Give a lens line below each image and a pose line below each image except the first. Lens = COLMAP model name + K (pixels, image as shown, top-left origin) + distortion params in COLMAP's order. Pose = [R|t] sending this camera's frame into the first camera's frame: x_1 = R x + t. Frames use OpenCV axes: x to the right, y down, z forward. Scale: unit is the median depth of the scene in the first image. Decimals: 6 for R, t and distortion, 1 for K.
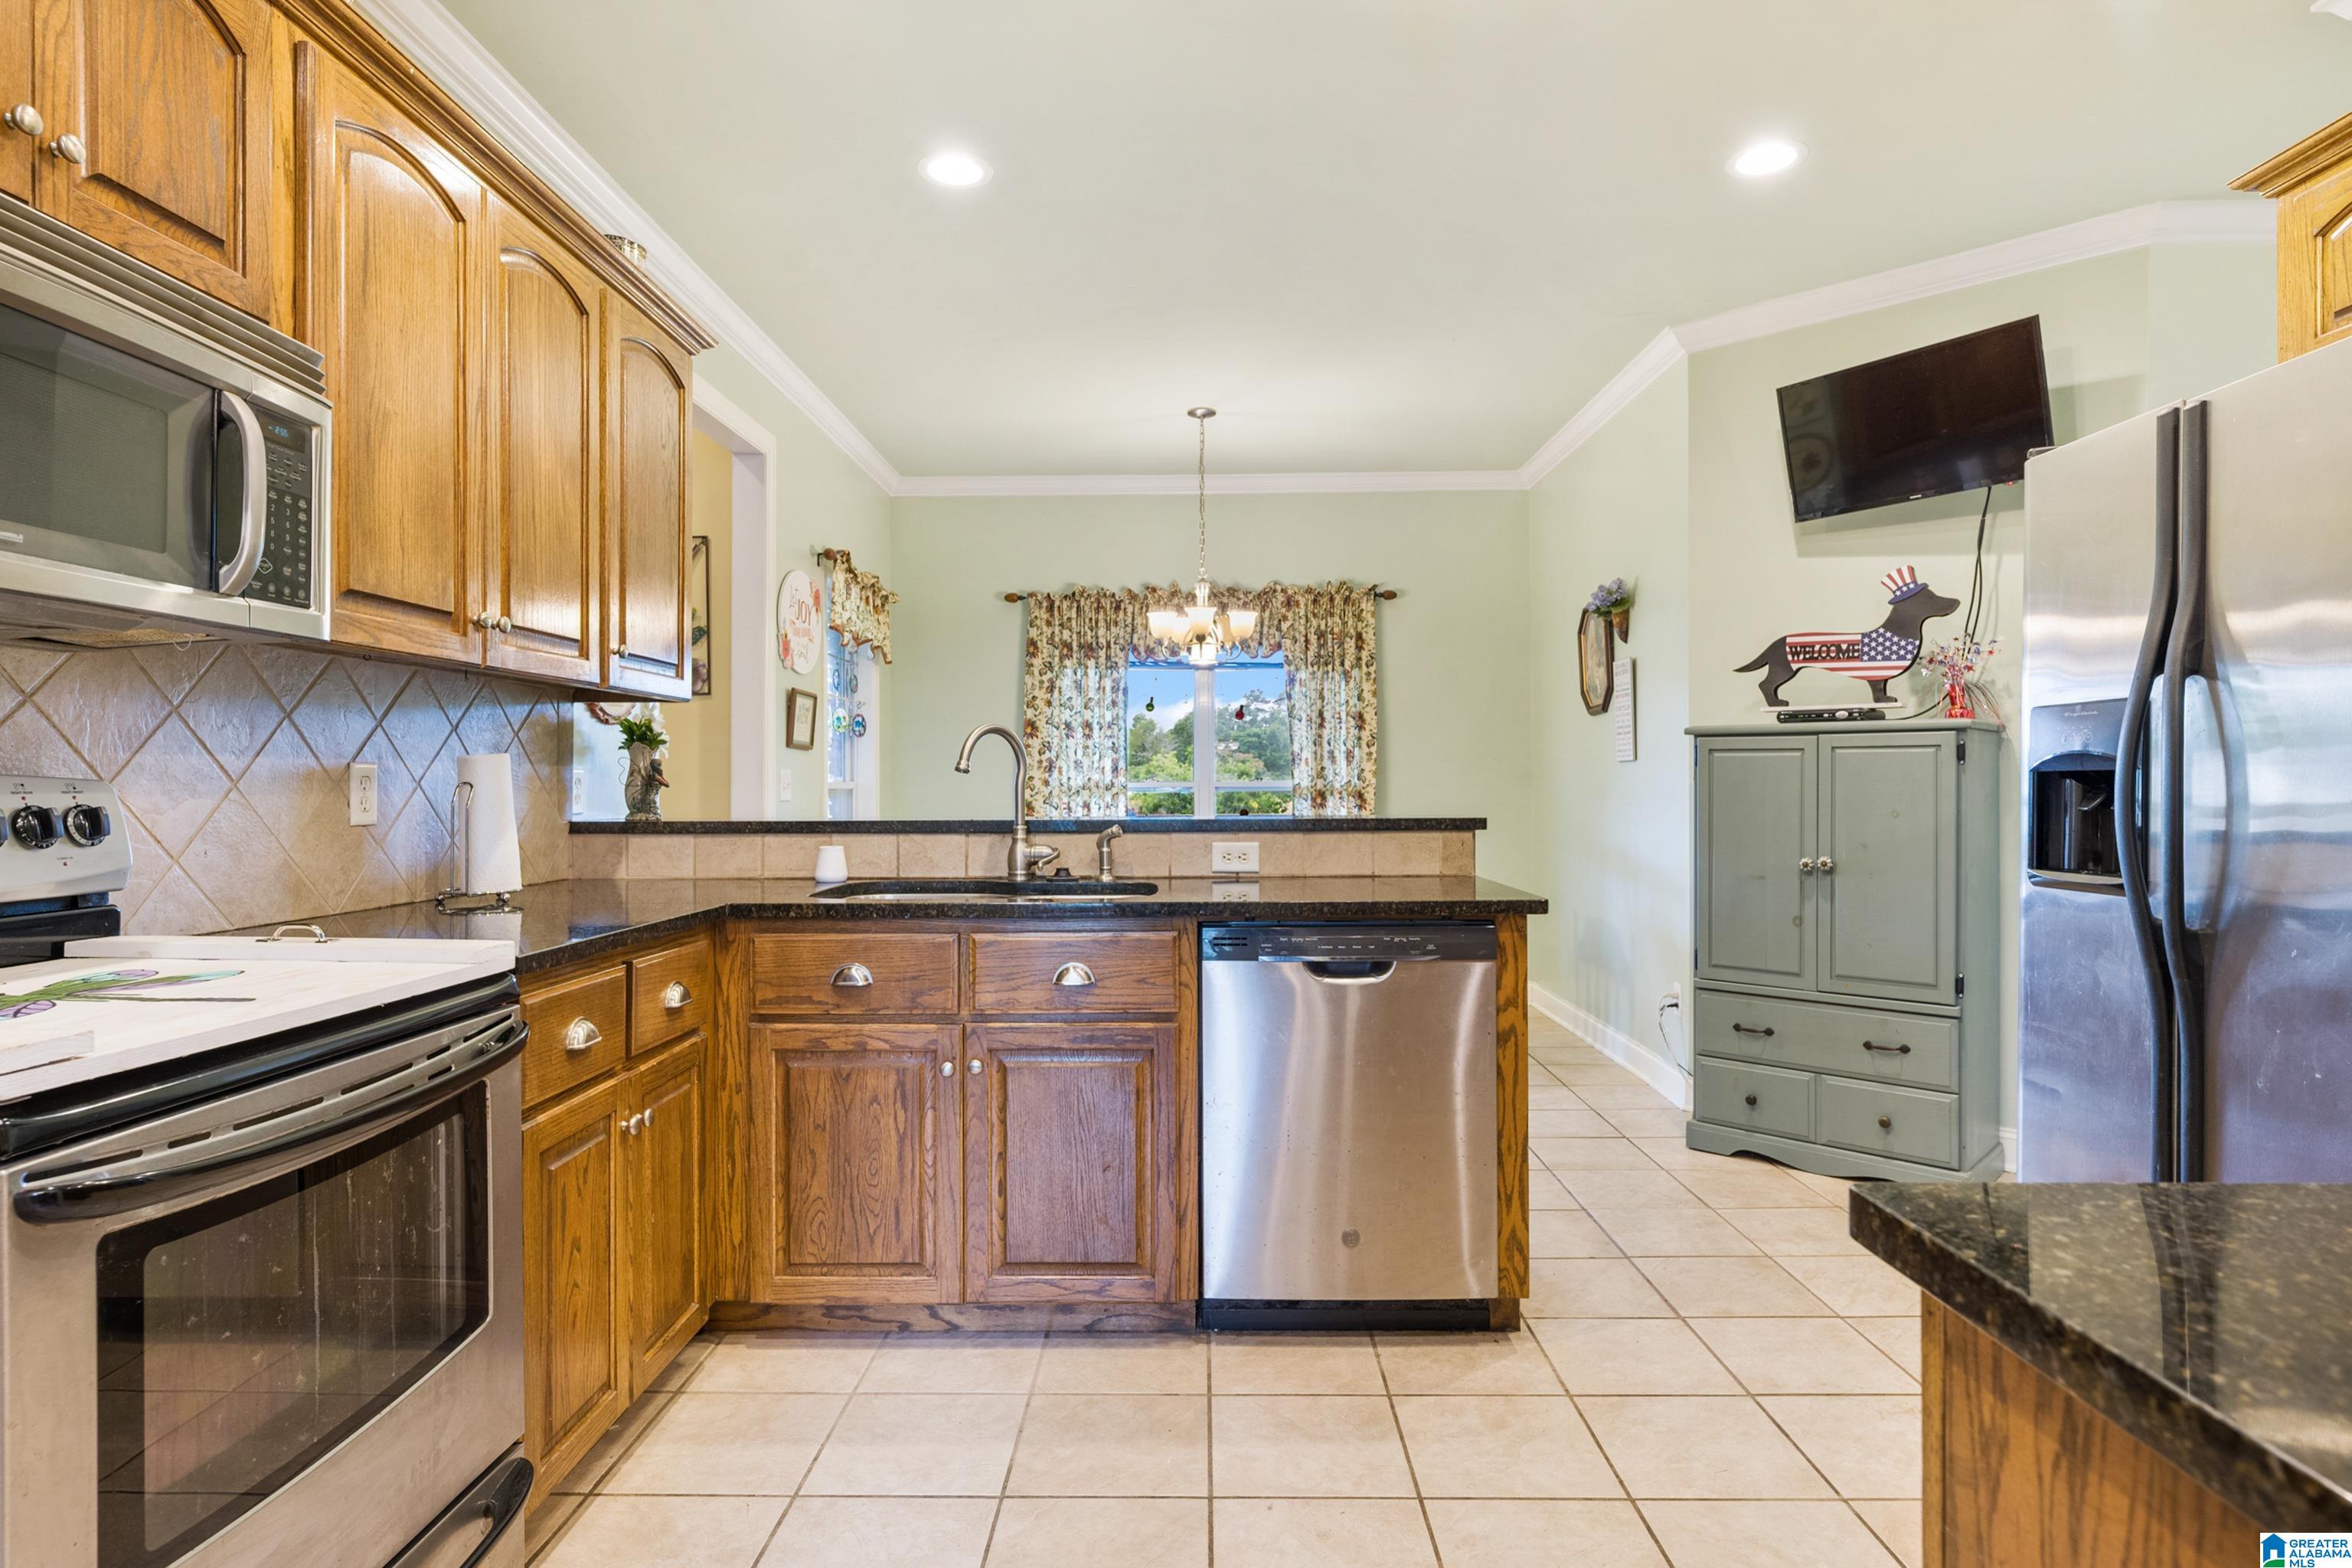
lens RADIAL K [[1233.5, 0, 1162.6], [0, 1233.5, 781.1], [0, 0, 1]] dist [-0.001207, 0.000396]
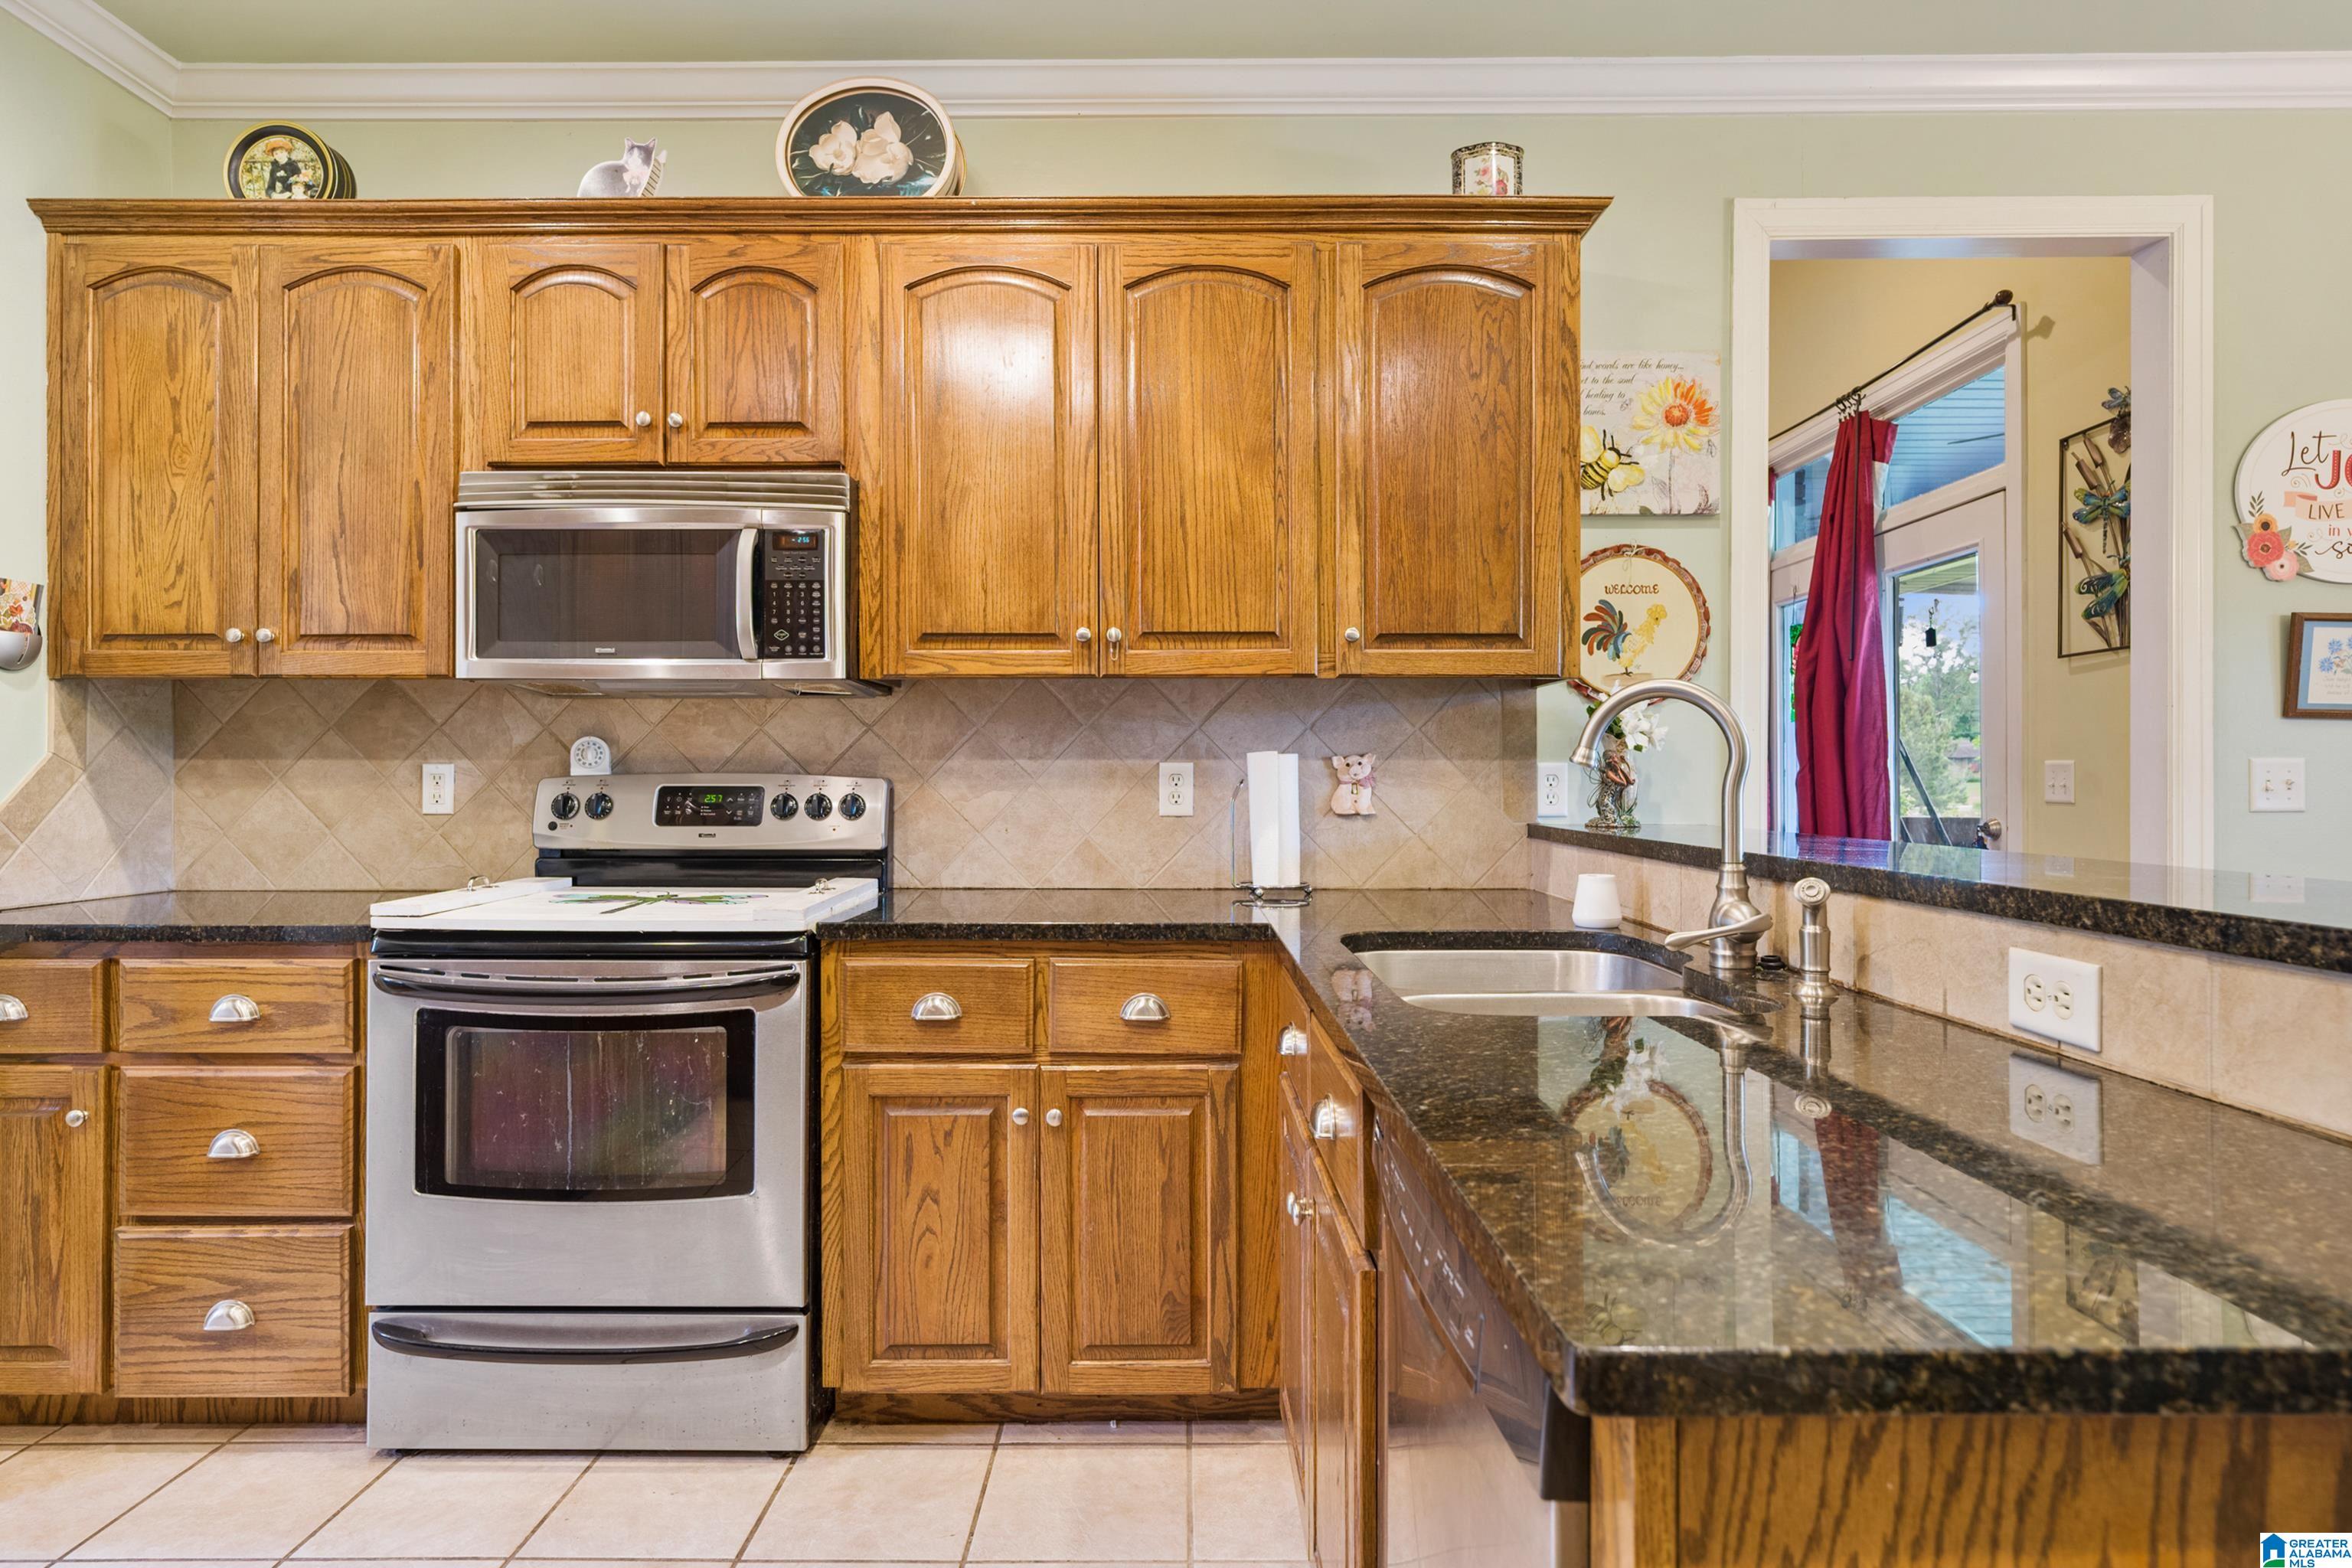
lens RADIAL K [[1268.3, 0, 1194.4], [0, 1268.3, 774.0], [0, 0, 1]] dist [0.001120, -0.002116]
pose [[0.031714, 0.000894, -0.999497, 0.351730], [0.001187, 0.999999, 0.000932, -0.003226], [0.999496, -0.001216, 0.031713, 0.621616]]
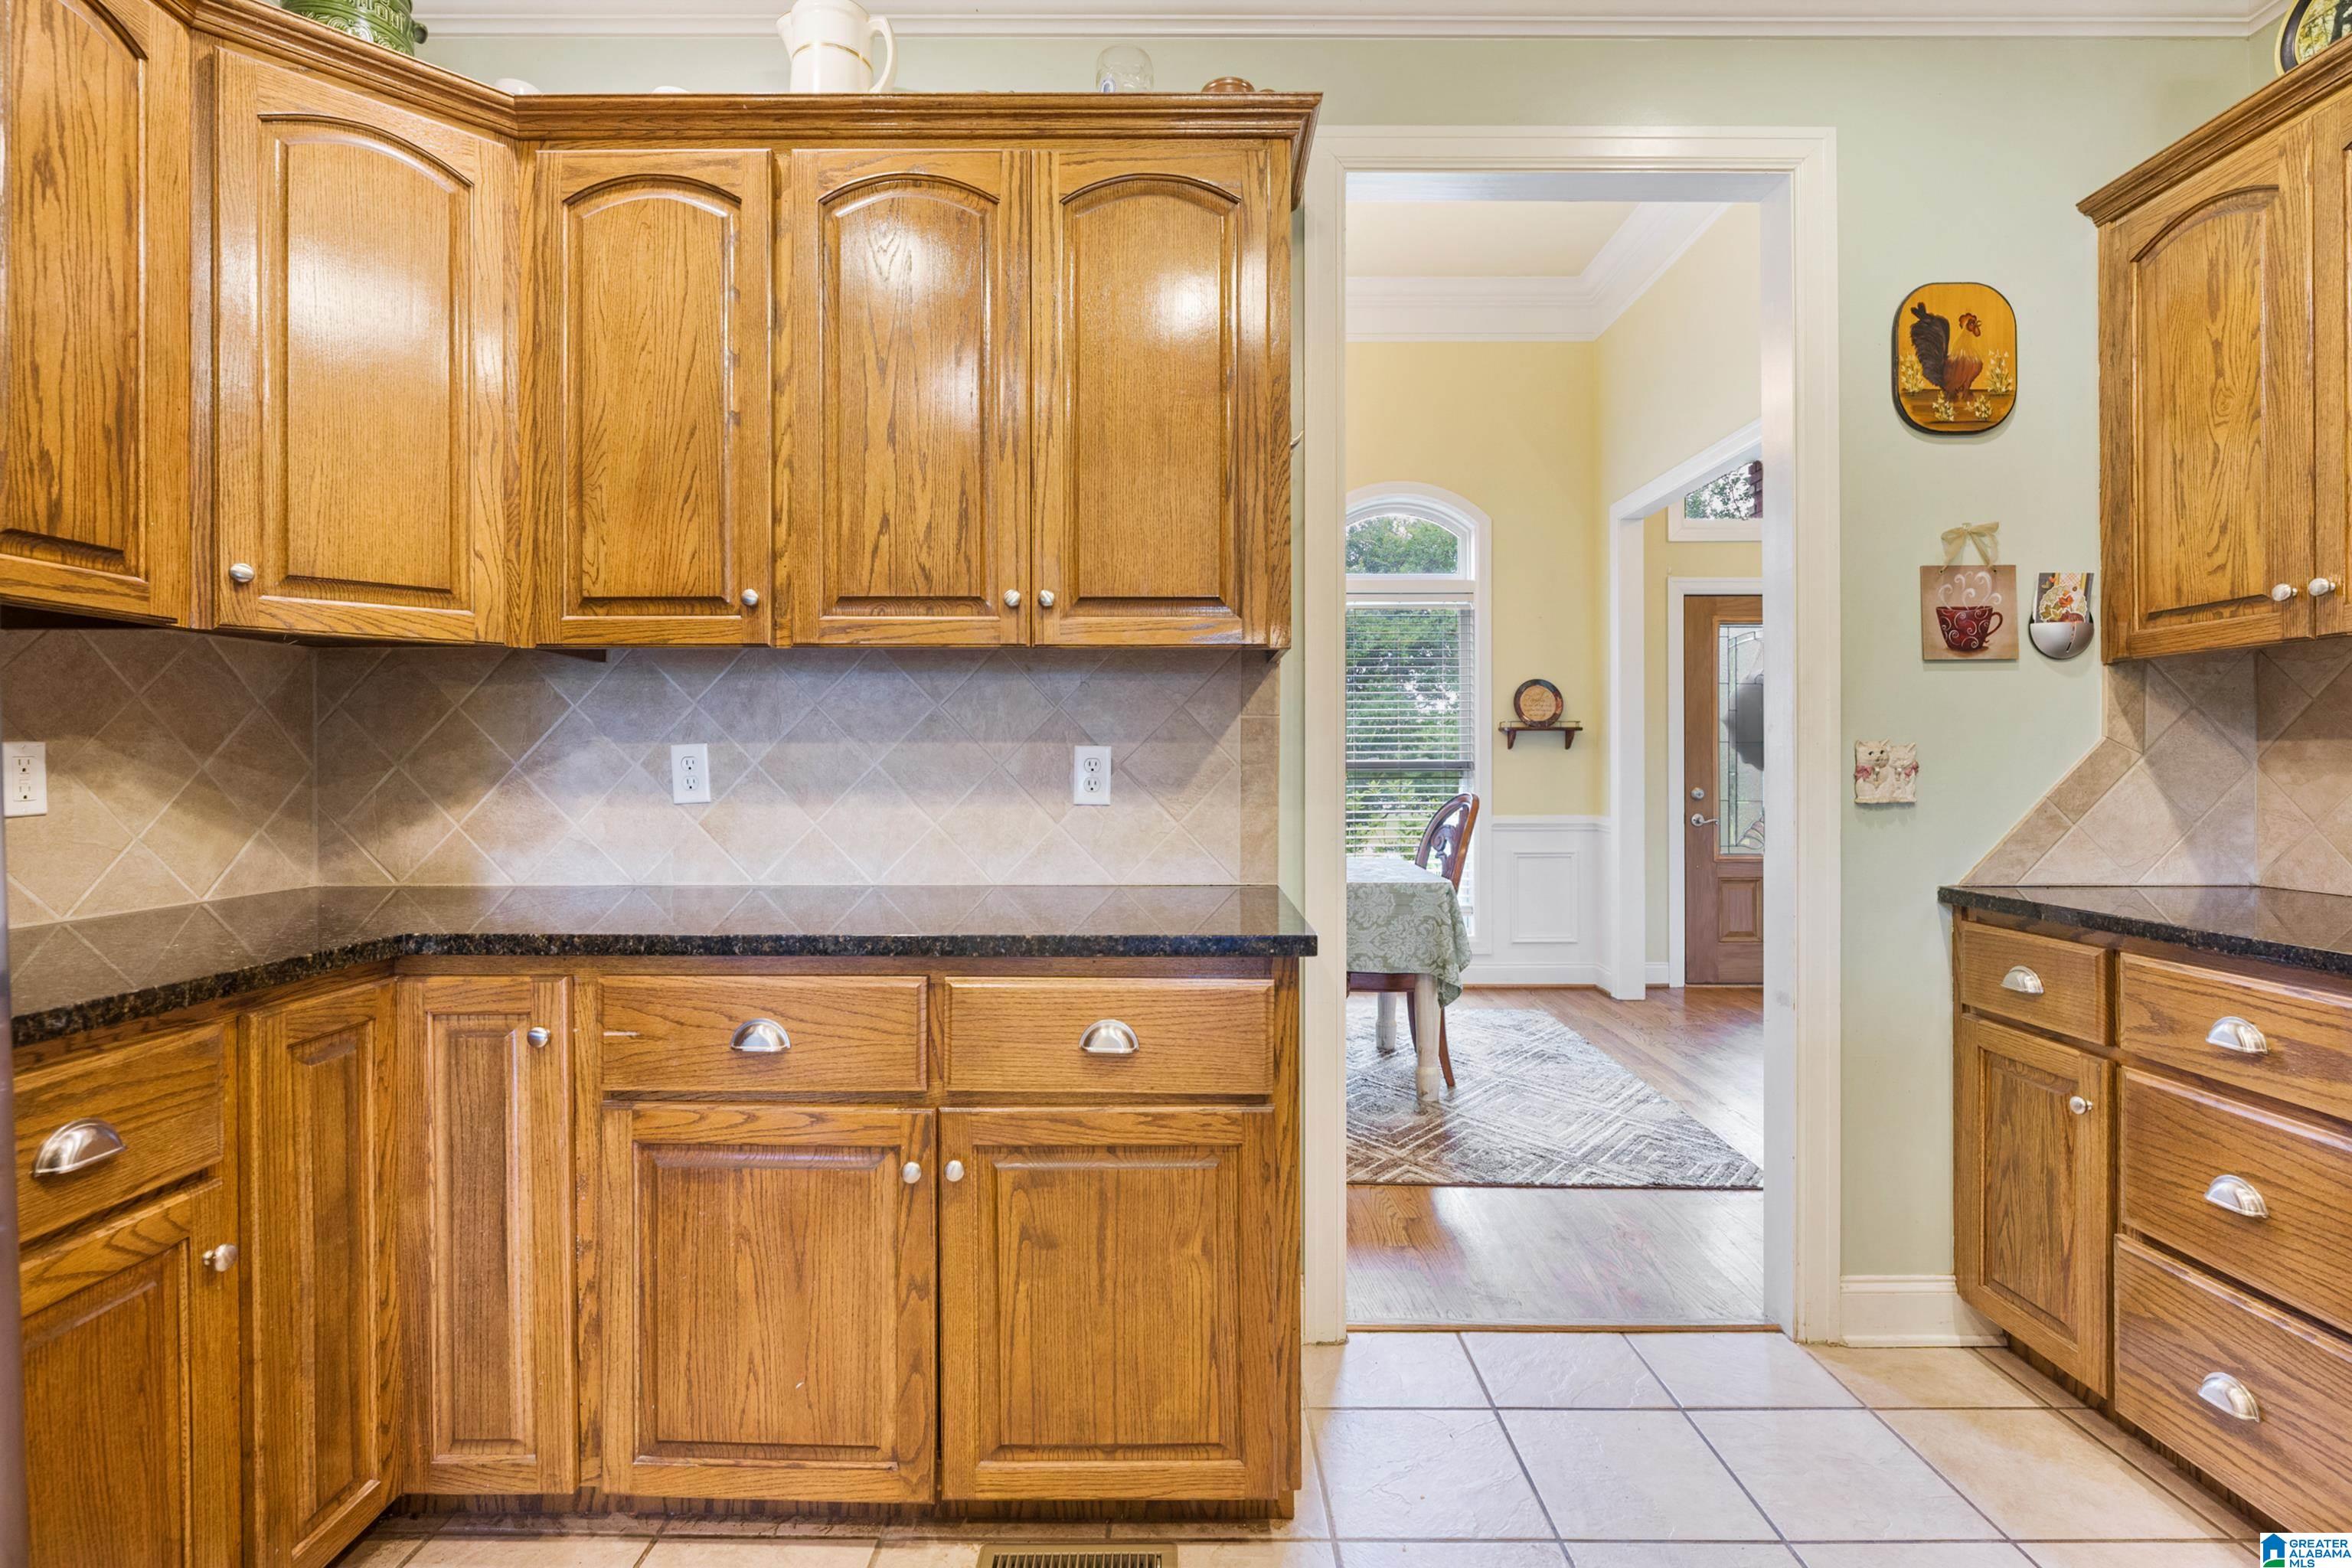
lens RADIAL K [[1082.7, 0, 1170.0], [0, 1082.7, 763.6], [0, 0, 1]] dist [-0.004629, -0.000072]
pose [[-0.999891, 0.005168, -0.013844, 0.170644], [0.005199, 0.999984, -0.002194, -0.001451], [0.013833, -0.002266, -0.999902, 0.610559]]
